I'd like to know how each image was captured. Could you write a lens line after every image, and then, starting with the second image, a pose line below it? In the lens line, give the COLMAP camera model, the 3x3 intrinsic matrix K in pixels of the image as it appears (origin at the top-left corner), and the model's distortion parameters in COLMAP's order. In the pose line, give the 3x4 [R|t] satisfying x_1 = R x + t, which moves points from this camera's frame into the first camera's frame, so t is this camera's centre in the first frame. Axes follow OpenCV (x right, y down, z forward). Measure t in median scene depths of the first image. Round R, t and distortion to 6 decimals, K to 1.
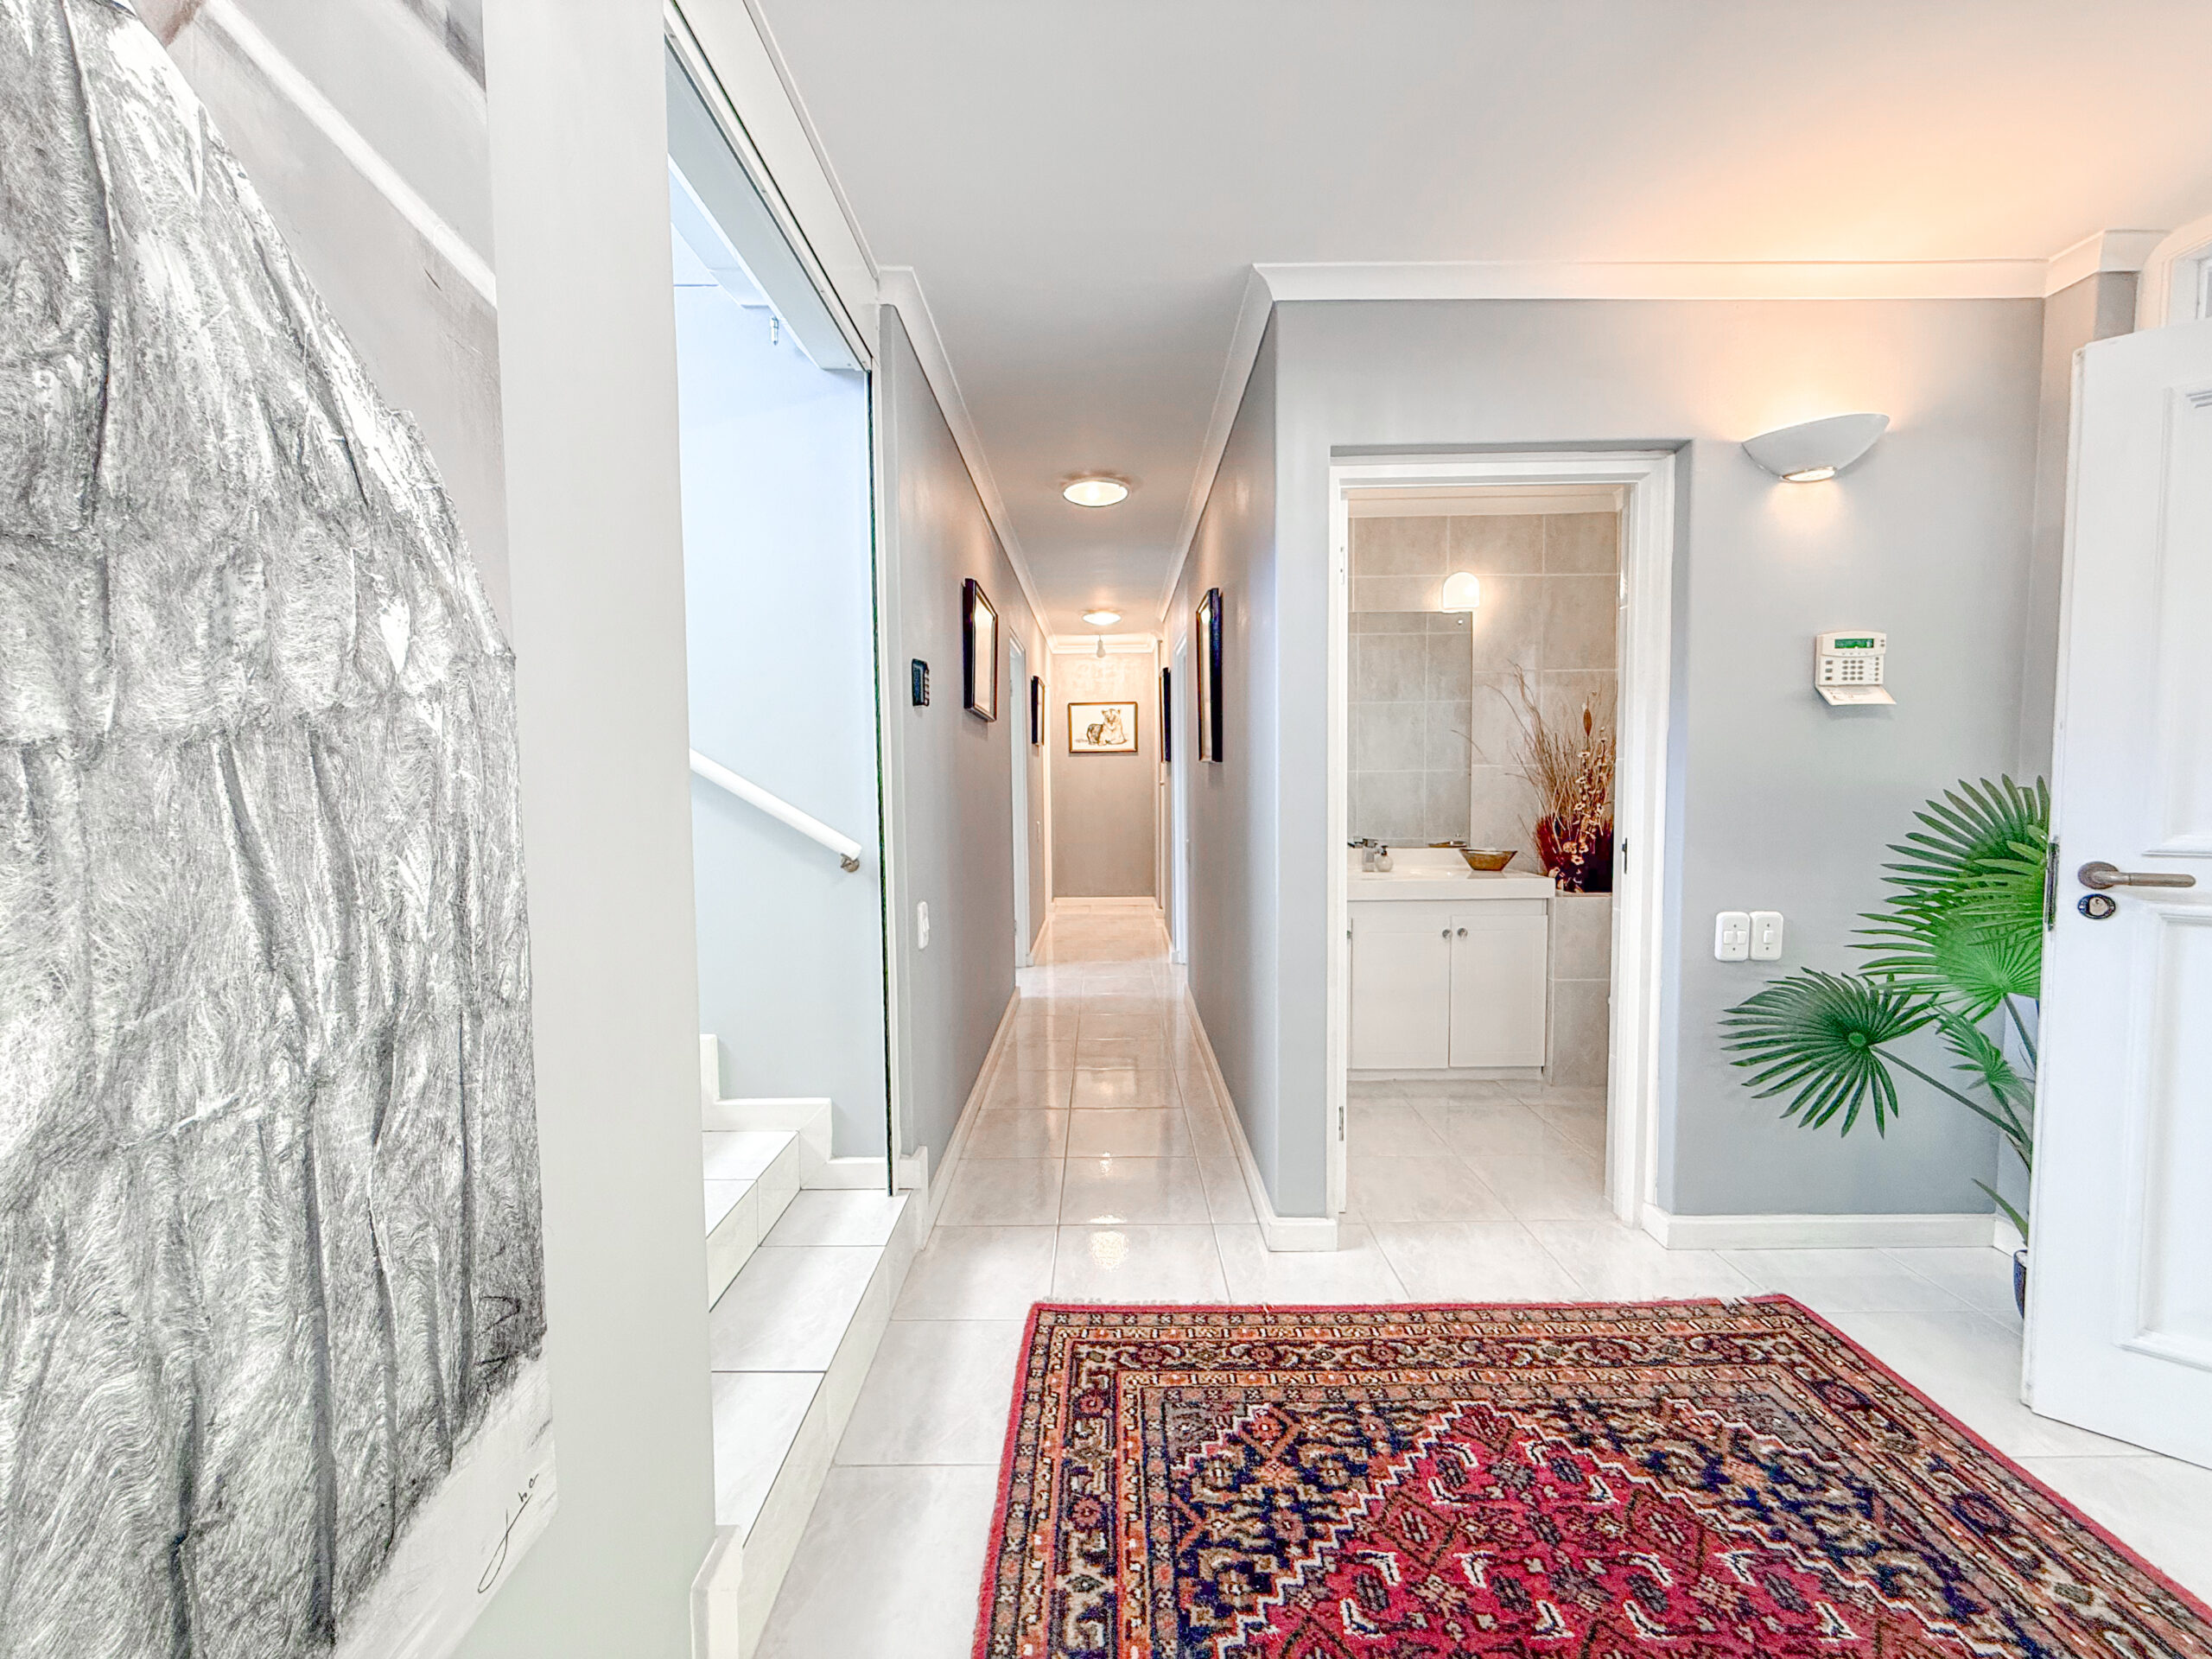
lens RADIAL K [[882.7, 0, 1099.6], [0, 882.7, 828.1], [0, 0, 1]] dist [-0.000263, -0.000115]
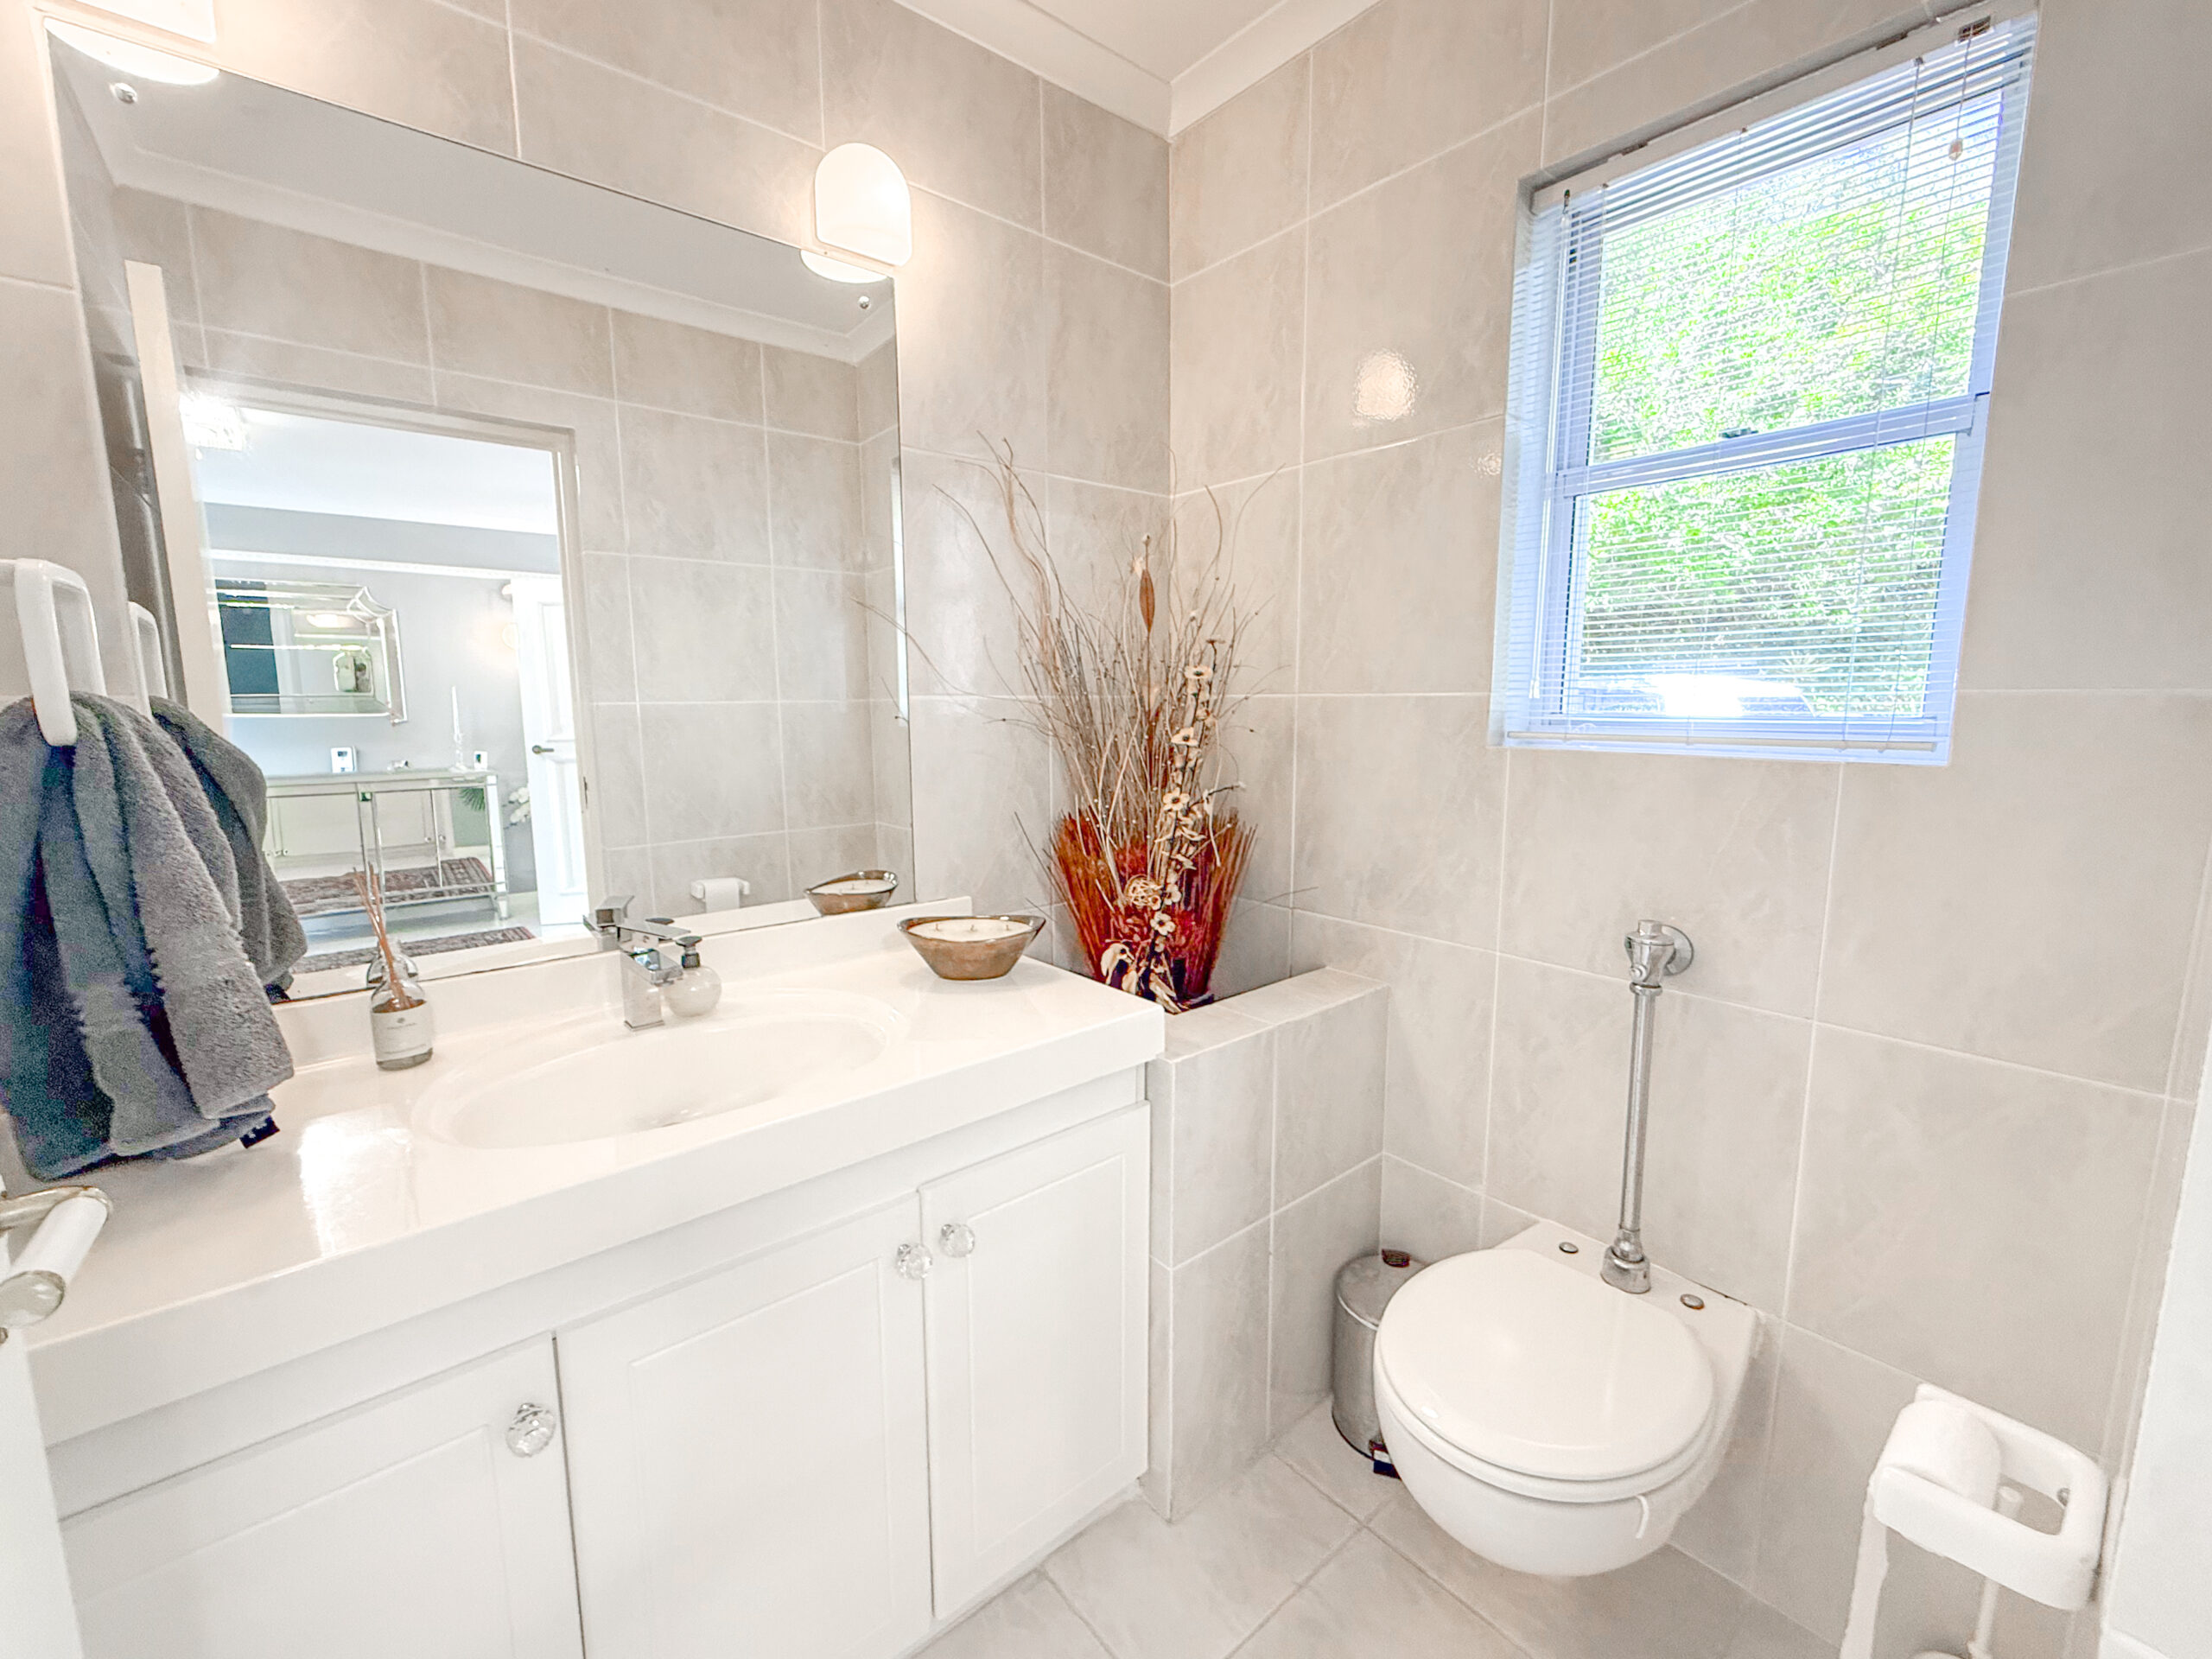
lens RADIAL K [[882.7, 0, 1099.6], [0, 882.7, 828.1], [0, 0, 1]] dist [-0.000263, -0.000115]
pose [[0.756921, -0.081301, 0.648429, 0.393847], [0.025932, 0.995186, 0.094508, -0.080405], [-0.652991, -0.054720, 0.755386, 1.120642]]
